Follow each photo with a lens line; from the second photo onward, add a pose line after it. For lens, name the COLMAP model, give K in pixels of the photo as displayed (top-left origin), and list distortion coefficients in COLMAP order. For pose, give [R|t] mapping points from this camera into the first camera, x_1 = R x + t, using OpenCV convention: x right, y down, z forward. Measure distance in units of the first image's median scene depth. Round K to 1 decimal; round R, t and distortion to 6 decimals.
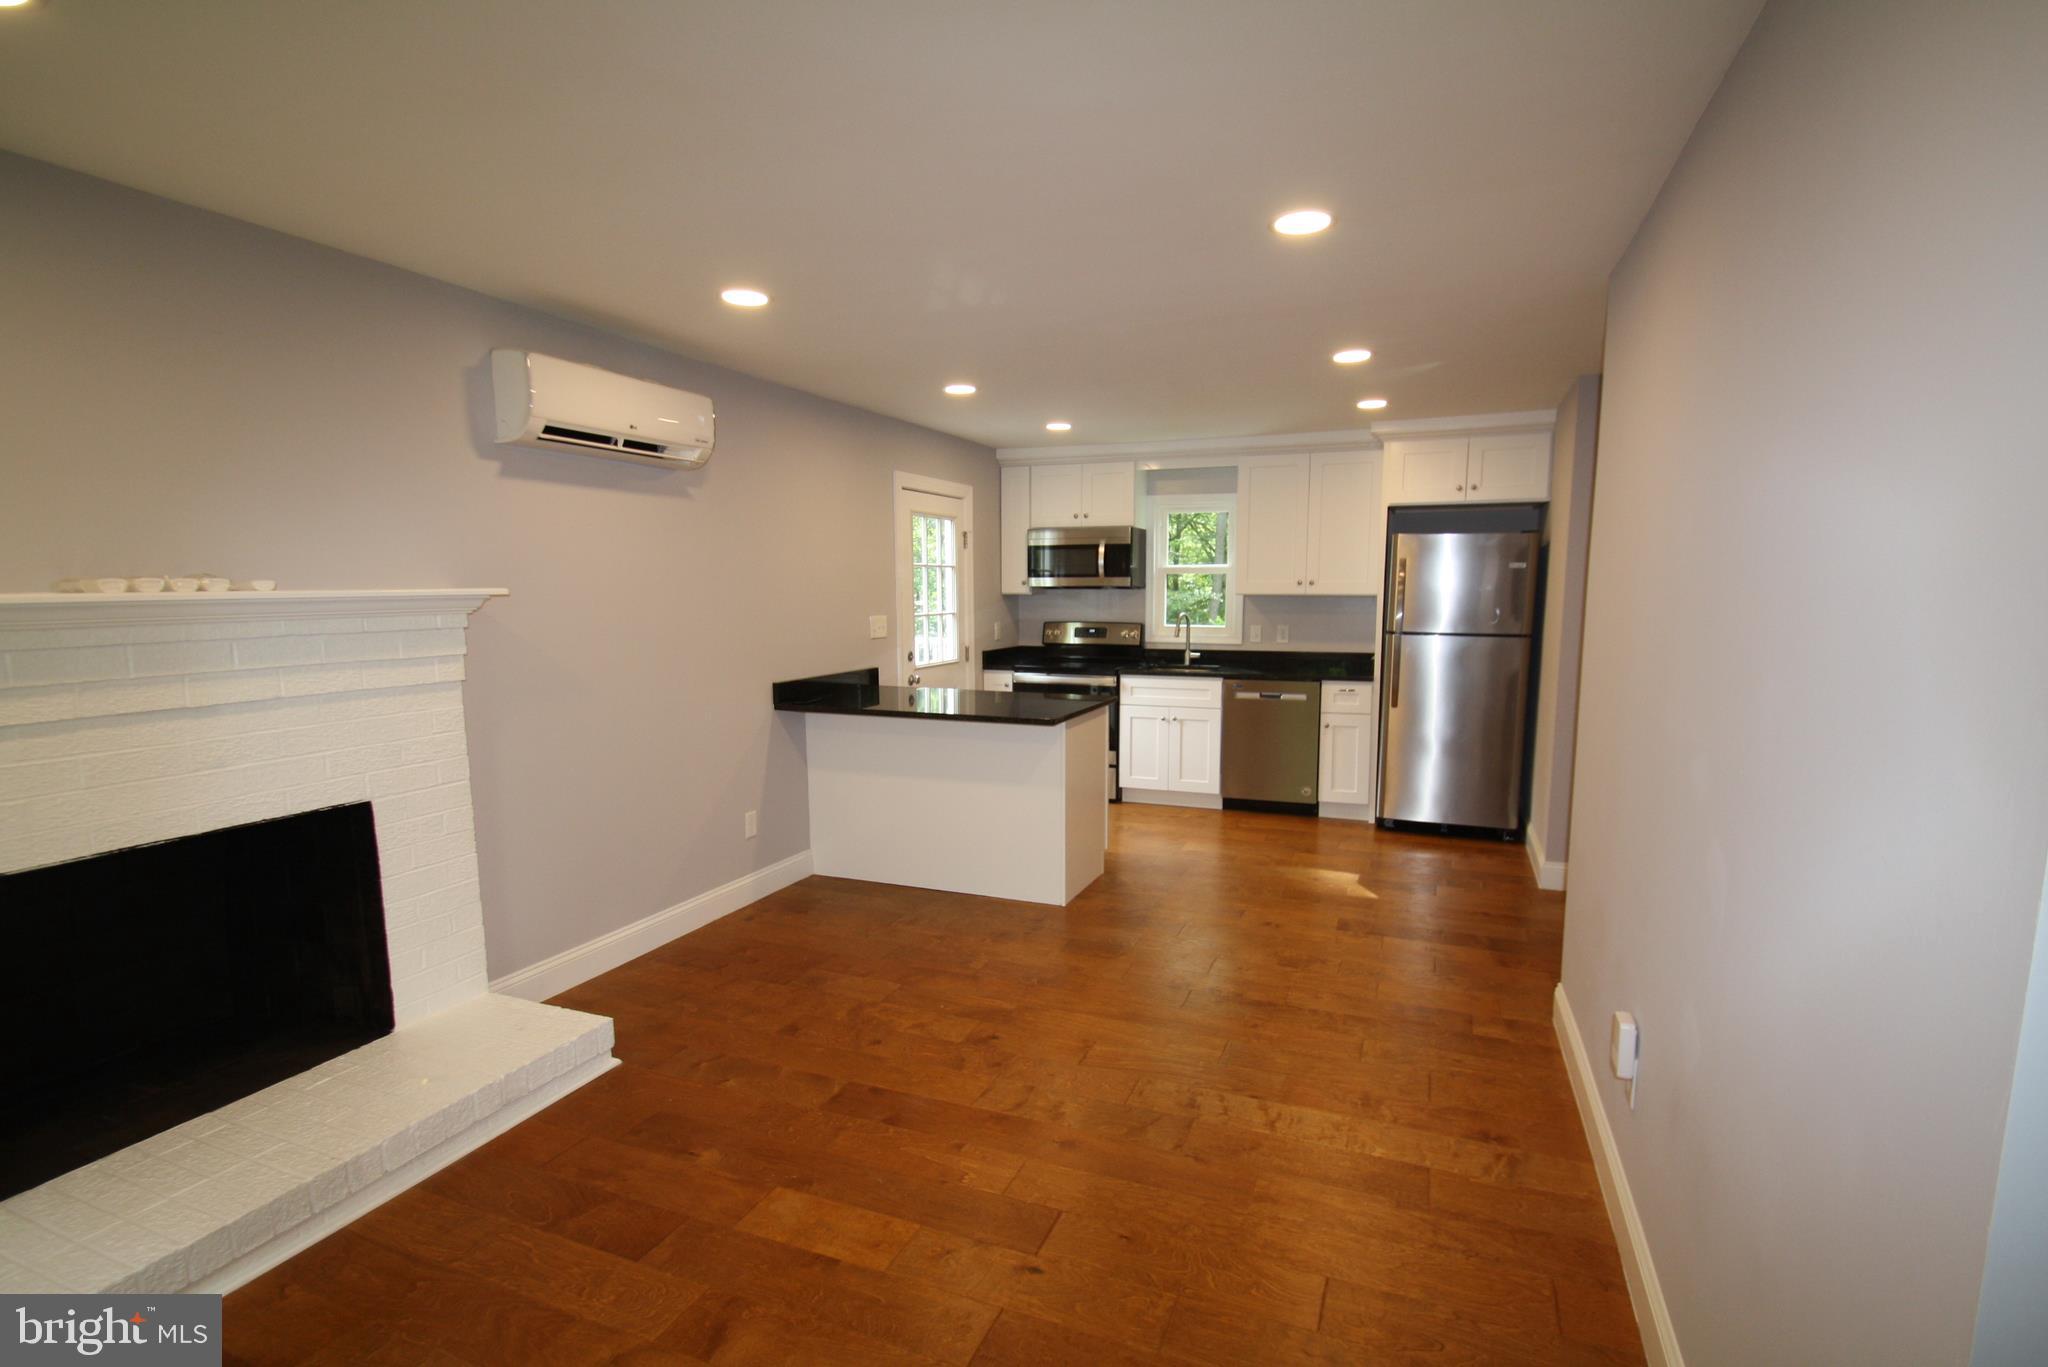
lens RADIAL K [[970.7, 0, 1051.9], [0, 970.7, 720.6], [0, 0, 1]] dist [-0.002406, -0.000413]
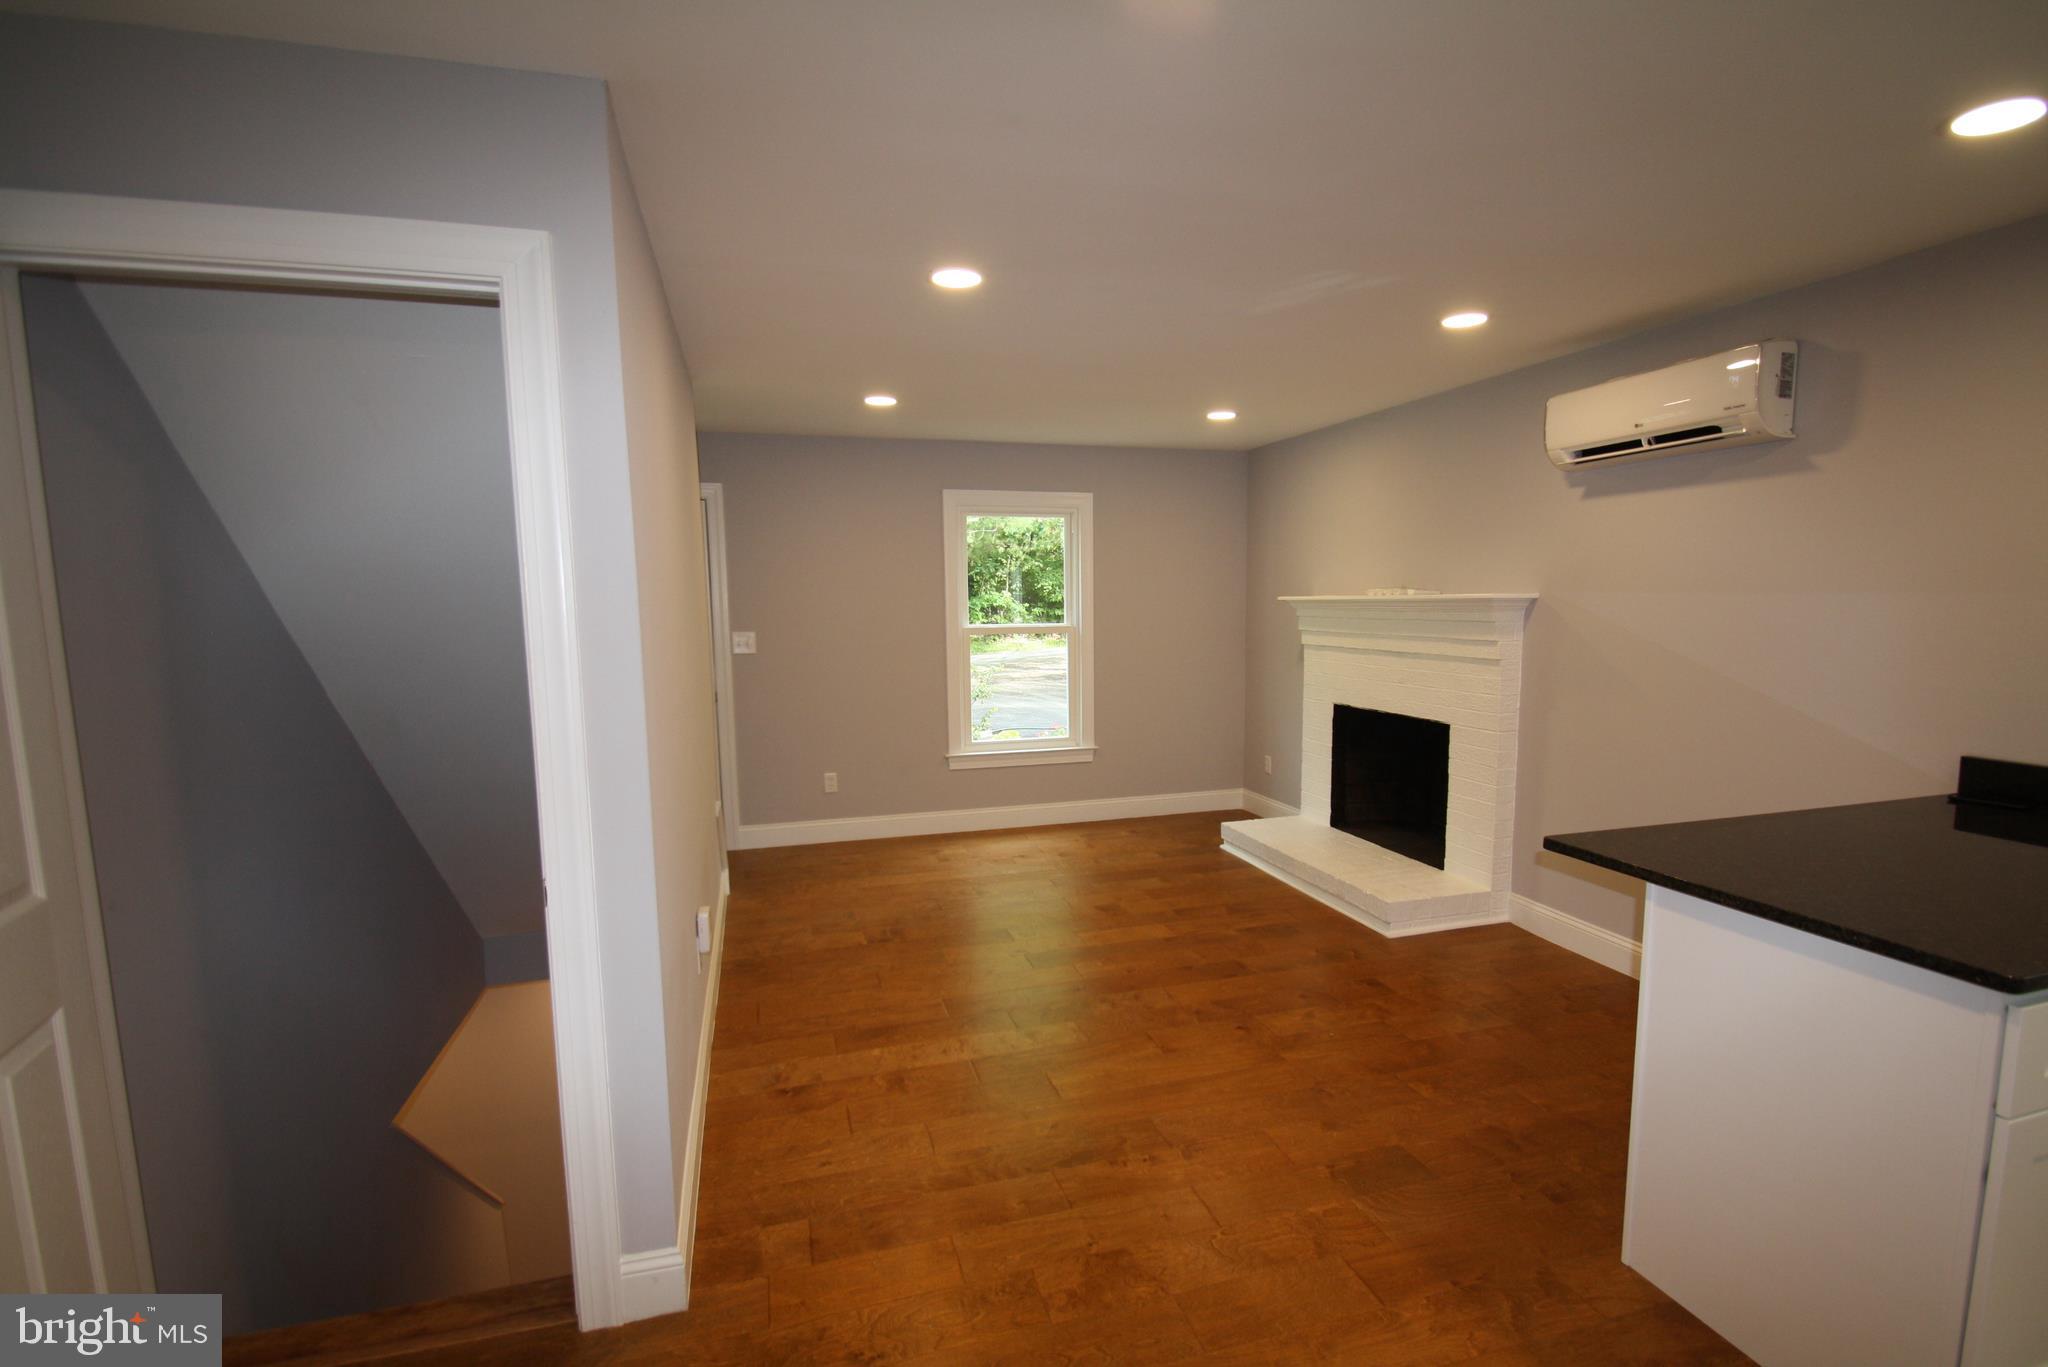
lens RADIAL K [[970.7, 0, 1051.9], [0, 970.7, 720.6], [0, 0, 1]] dist [-0.002406, -0.000413]
pose [[-0.790209, 0.090945, -0.606052, 0.789494], [-0.068616, 0.969579, 0.234963, -0.253913], [0.608984, 0.227255, -0.759930, 1.788856]]
